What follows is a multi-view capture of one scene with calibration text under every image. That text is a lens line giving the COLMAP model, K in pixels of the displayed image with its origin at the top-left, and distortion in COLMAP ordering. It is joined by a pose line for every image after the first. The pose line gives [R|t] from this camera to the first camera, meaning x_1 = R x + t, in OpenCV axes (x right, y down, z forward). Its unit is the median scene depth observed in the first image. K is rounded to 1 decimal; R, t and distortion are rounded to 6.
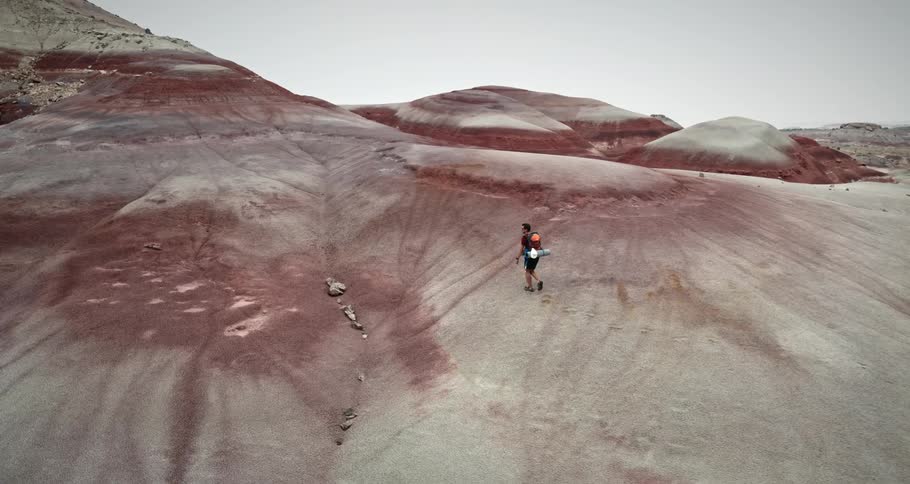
lens RADIAL K [[631.9, 0, 462.4], [0, 631.9, 238.4], [0, 0, 1]] dist [-0.113341, 0.071880]
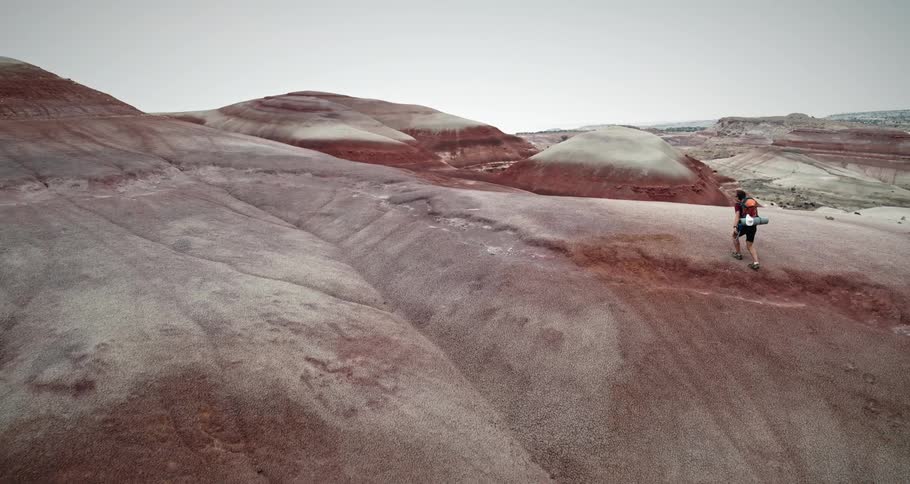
lens RADIAL K [[631.9, 0, 462.4], [0, 631.9, 238.4], [0, 0, 1]] dist [-0.113341, 0.071880]
pose [[0.939845, -0.061017, 0.336107, -0.211813], [0.063327, 0.997984, 0.004094, -0.077219], [-0.335679, 0.017437, 0.941815, 0.304507]]
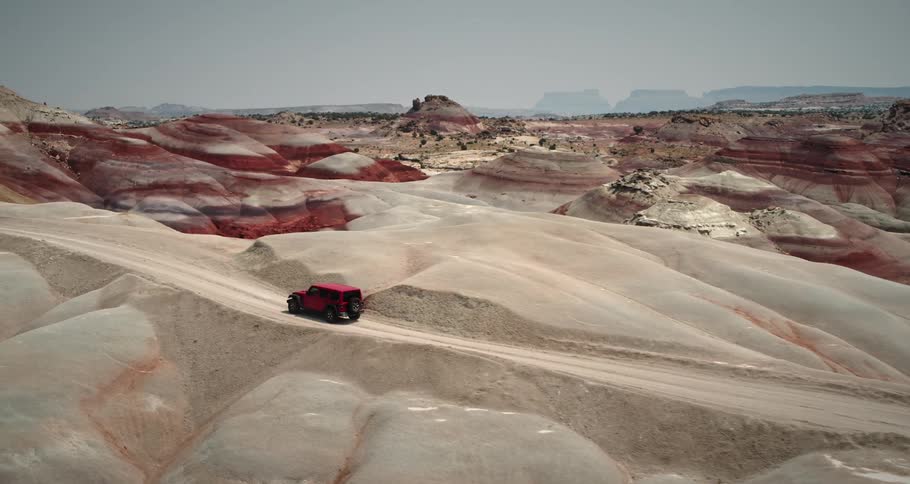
lens RADIAL K [[1416.9, 0, 455.0], [0, 1416.9, 242.0], [0, 0, 1]] dist [-0.046827, -0.037829]
pose [[0.964549, -0.013186, 0.263574, -0.879347], [0.031498, 0.997364, -0.065371, 0.780779], [-0.262017, 0.071355, 0.962422, -6.666459]]
